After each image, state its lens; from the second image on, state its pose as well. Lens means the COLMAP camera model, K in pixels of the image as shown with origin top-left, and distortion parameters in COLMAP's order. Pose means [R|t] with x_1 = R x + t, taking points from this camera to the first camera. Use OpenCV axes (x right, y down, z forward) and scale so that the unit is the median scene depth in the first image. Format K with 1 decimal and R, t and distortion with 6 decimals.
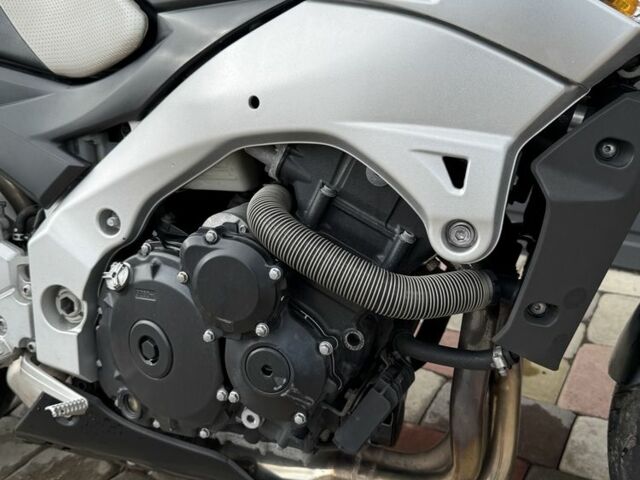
lens RADIAL K [[813.2, 0, 320.0], [0, 813.2, 240.0], [0, 0, 1]] dist [0.104614, -0.041277]
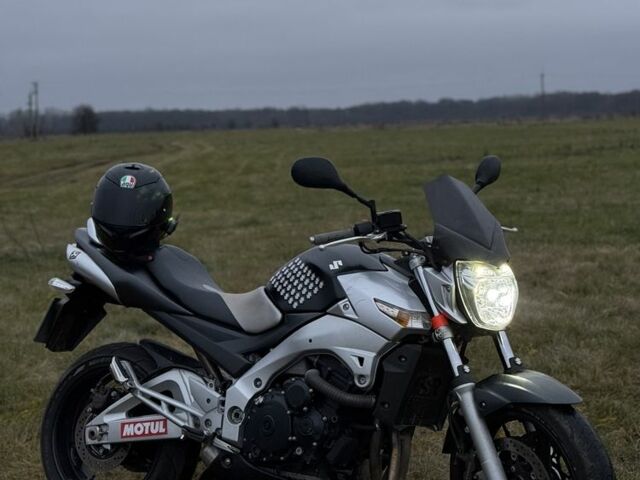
lens RADIAL K [[813.2, 0, 320.0], [0, 813.2, 240.0], [0, 0, 1]] dist [0.104614, -0.041277]
pose [[0.989553, 0.074010, -0.123726, 0.301299], [-0.112976, 0.931203, -0.346550, 0.536727], [0.089566, 0.356908, 0.929836, -2.016495]]
